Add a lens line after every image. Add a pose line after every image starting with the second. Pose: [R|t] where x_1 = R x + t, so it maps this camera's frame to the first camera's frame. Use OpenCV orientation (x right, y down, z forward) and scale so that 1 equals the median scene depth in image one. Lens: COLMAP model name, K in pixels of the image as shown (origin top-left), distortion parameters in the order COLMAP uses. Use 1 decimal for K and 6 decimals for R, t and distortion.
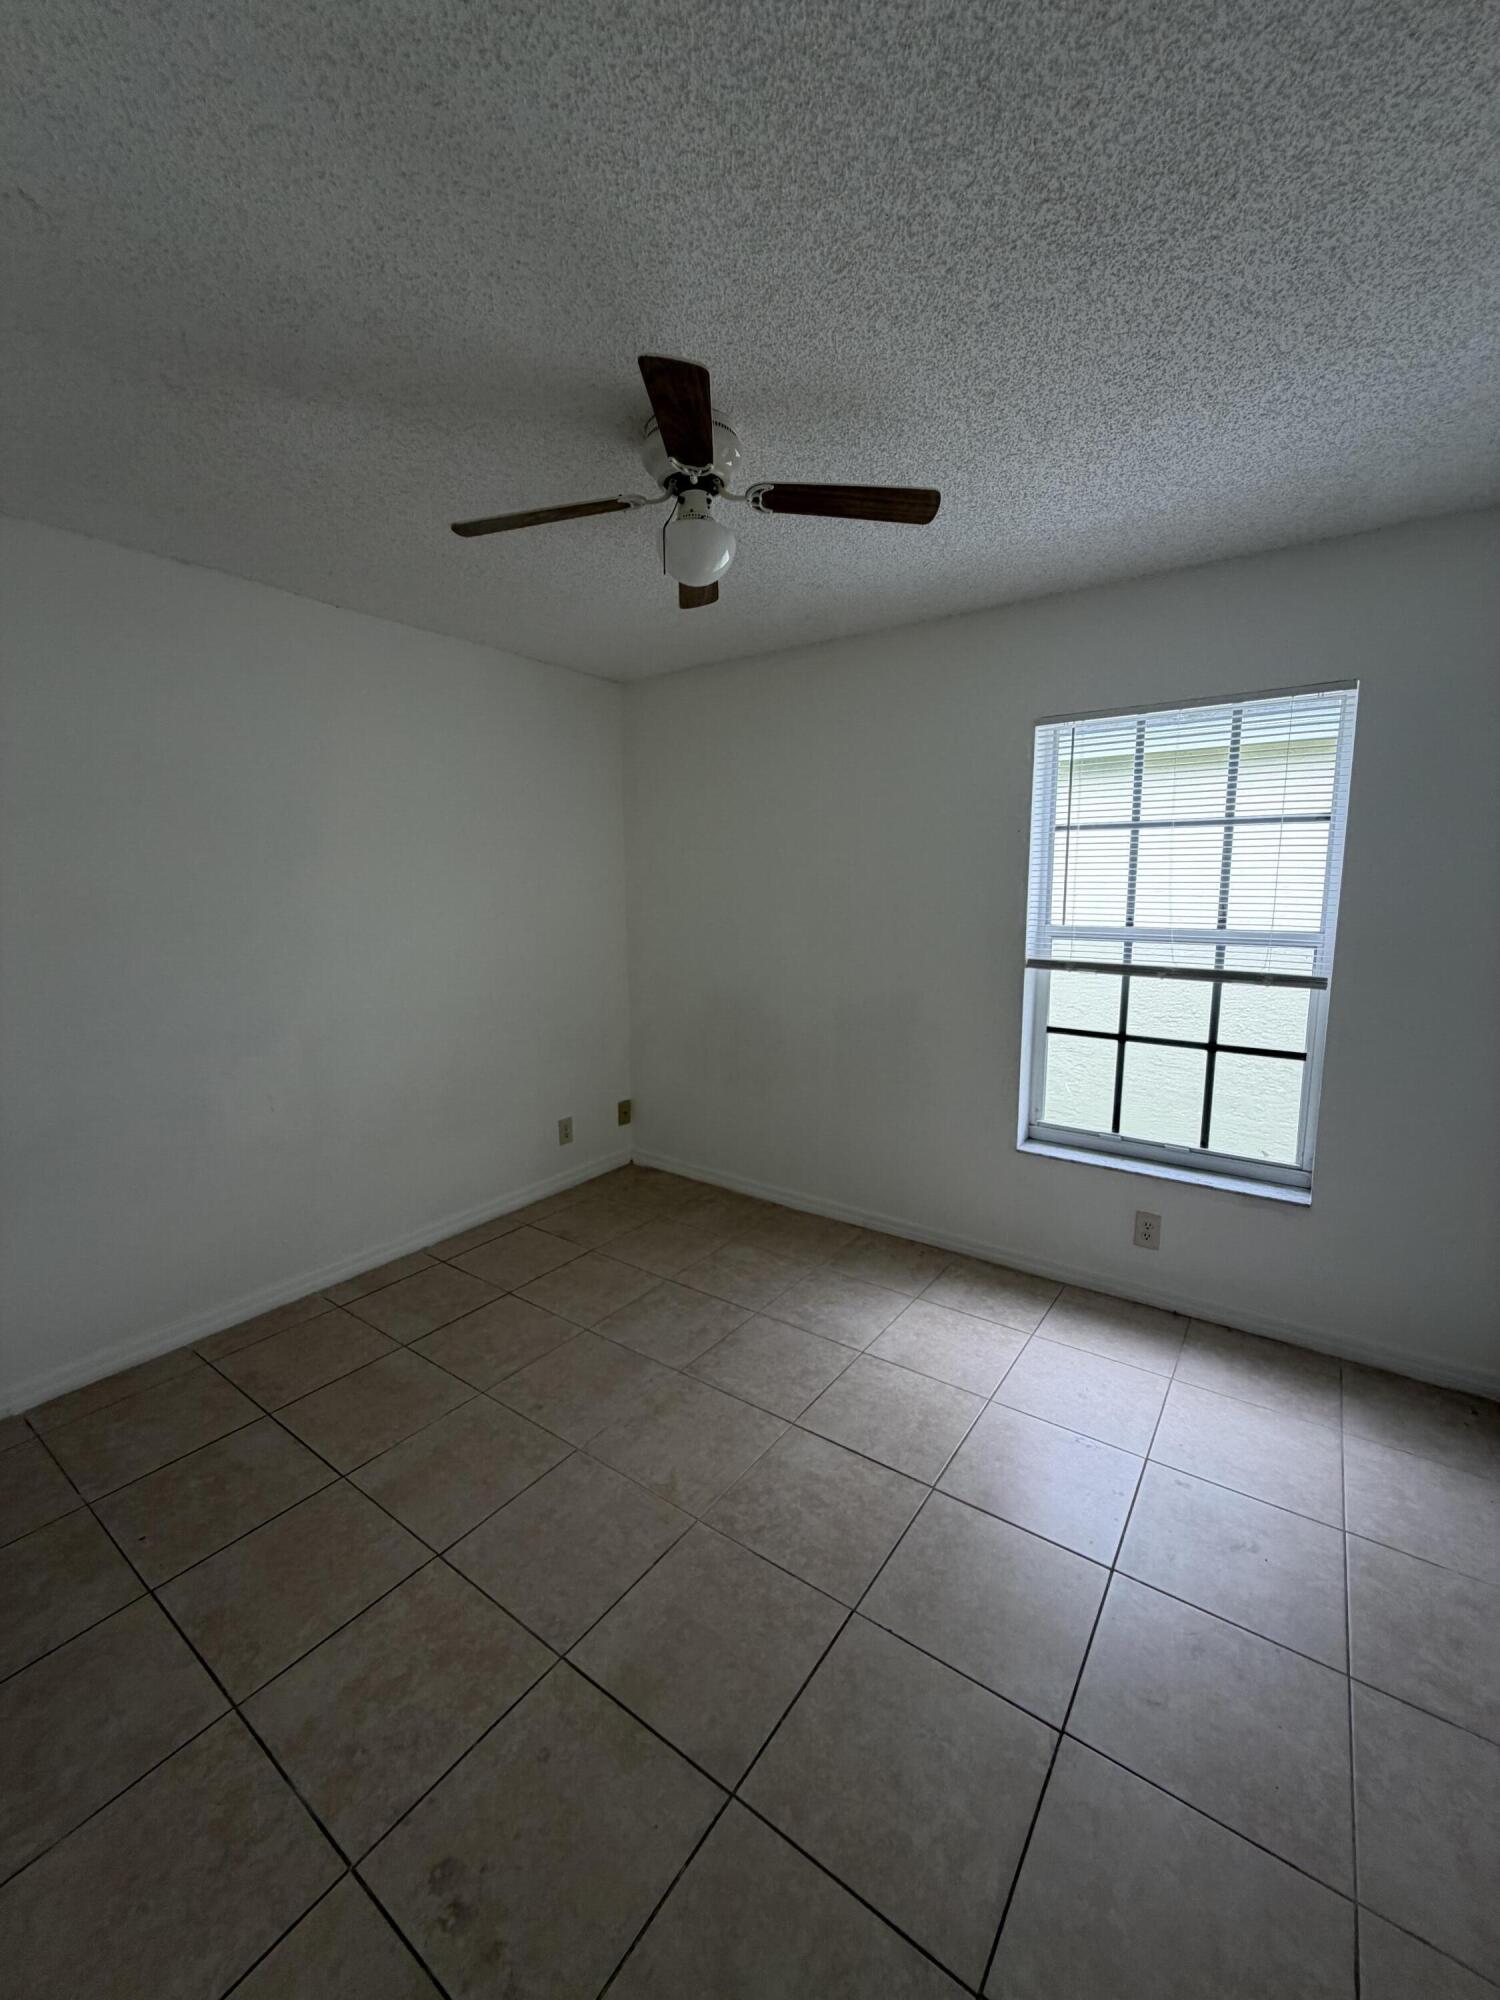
lens RADIAL K [[799.7, 0, 751.3], [0, 799.7, 992.4], [0, 0, 1]] dist [0.000508, -0.000174]
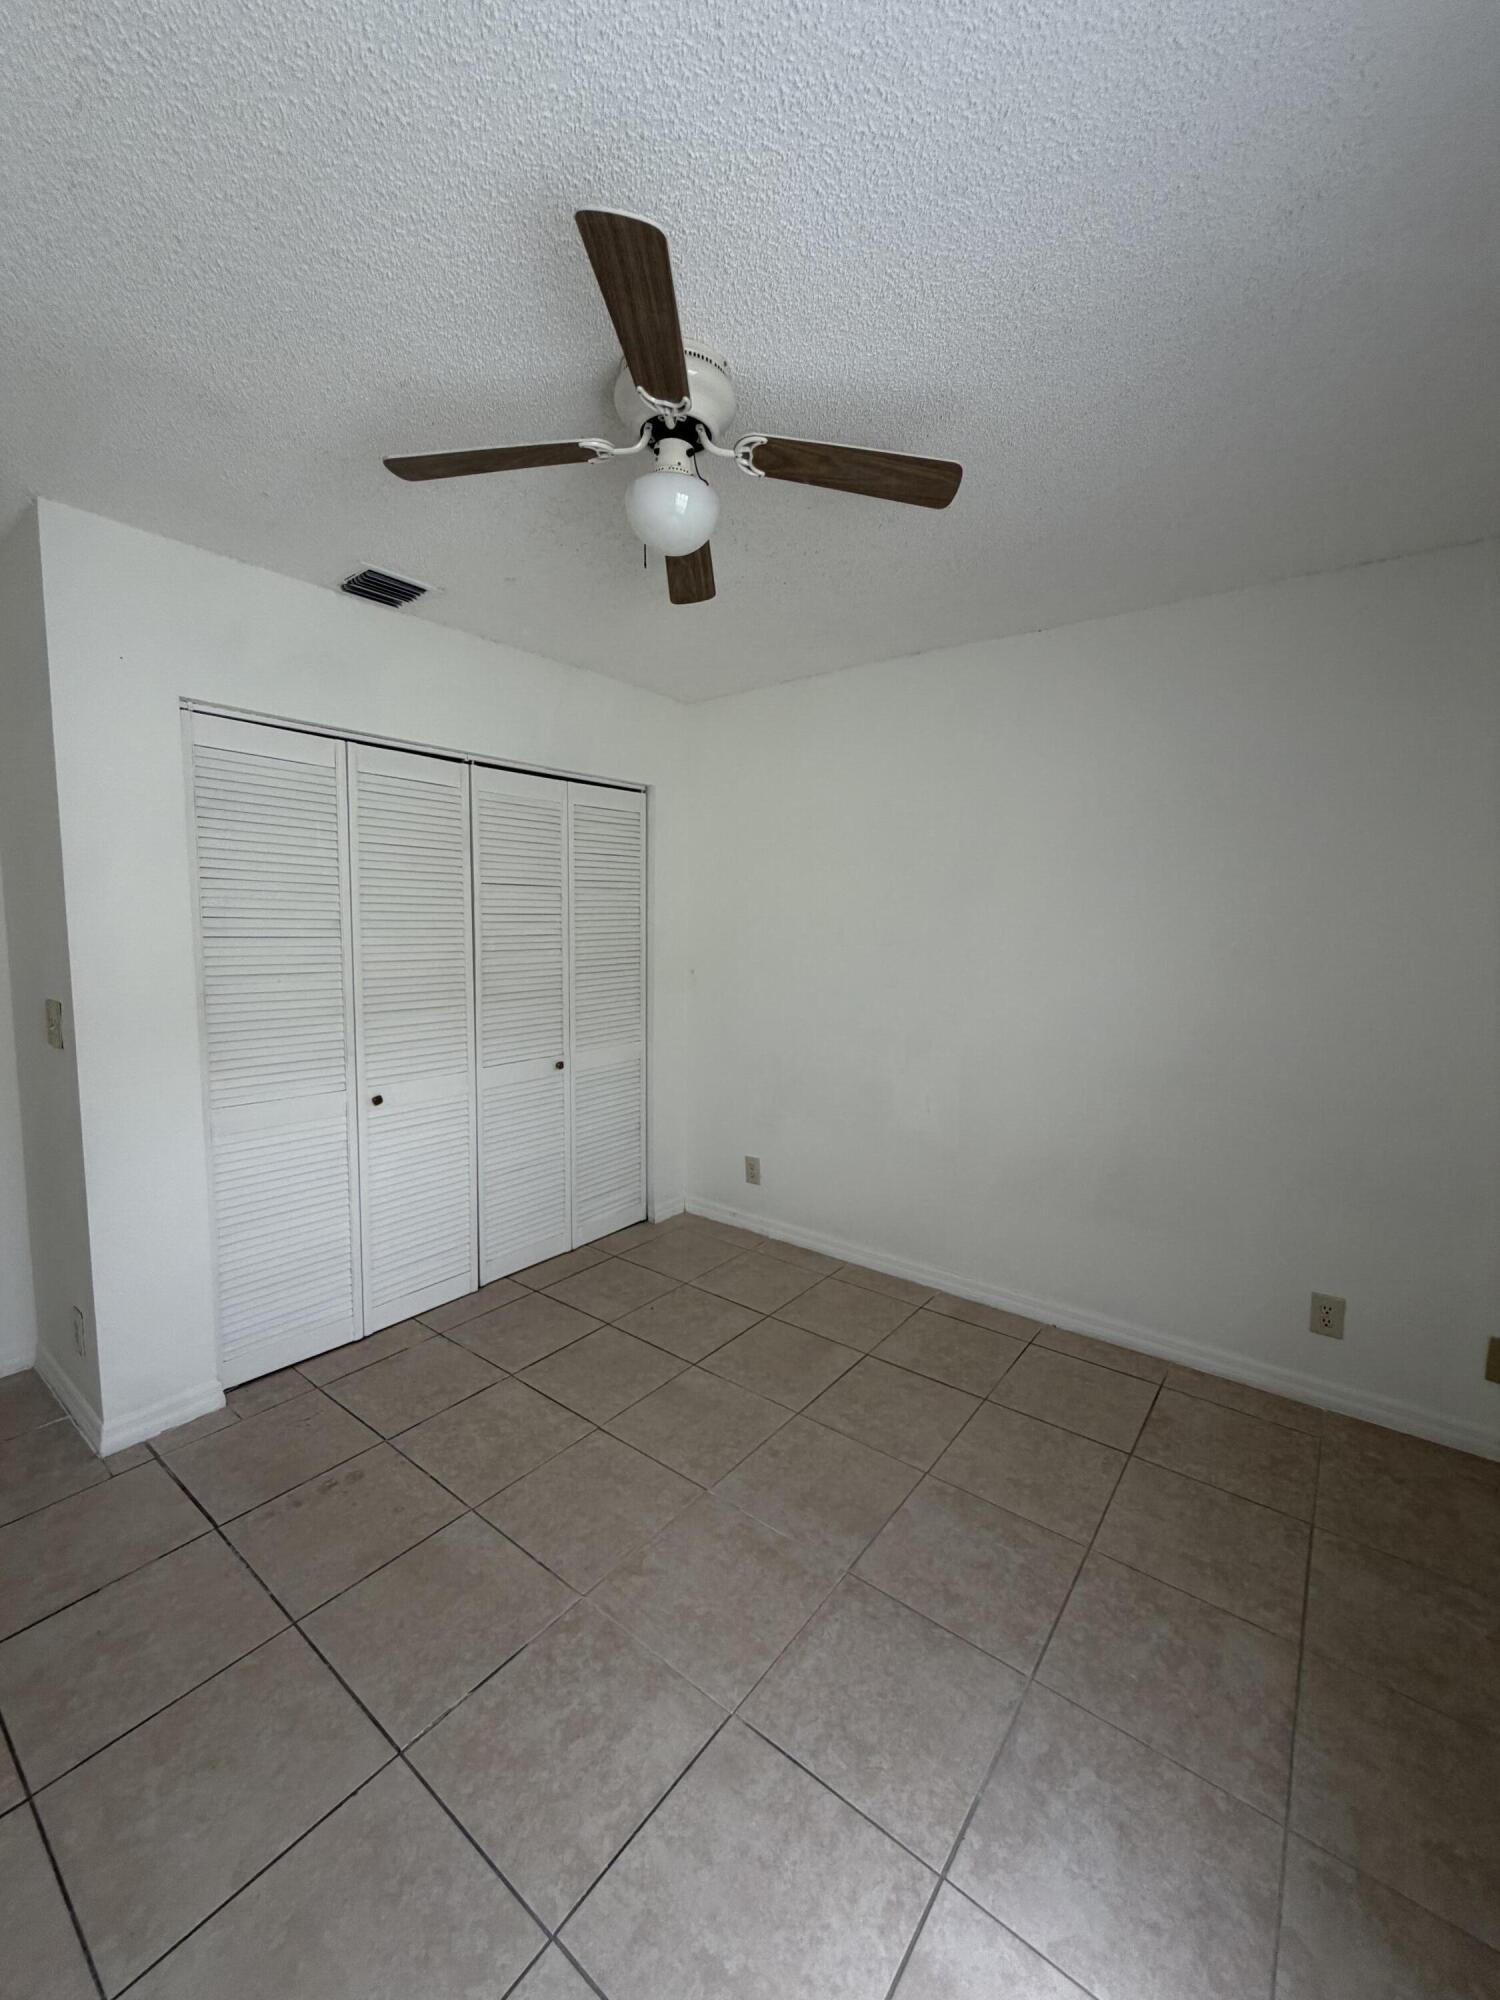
lens RADIAL K [[799.7, 0, 751.3], [0, 799.7, 992.4], [0, 0, 1]] dist [0.000508, -0.000174]
pose [[-0.028863, 0.102042, -0.994361, 0.663161], [-0.149869, 0.983089, 0.105235, -0.127573], [0.988285, 0.152061, -0.013082, 0.946559]]
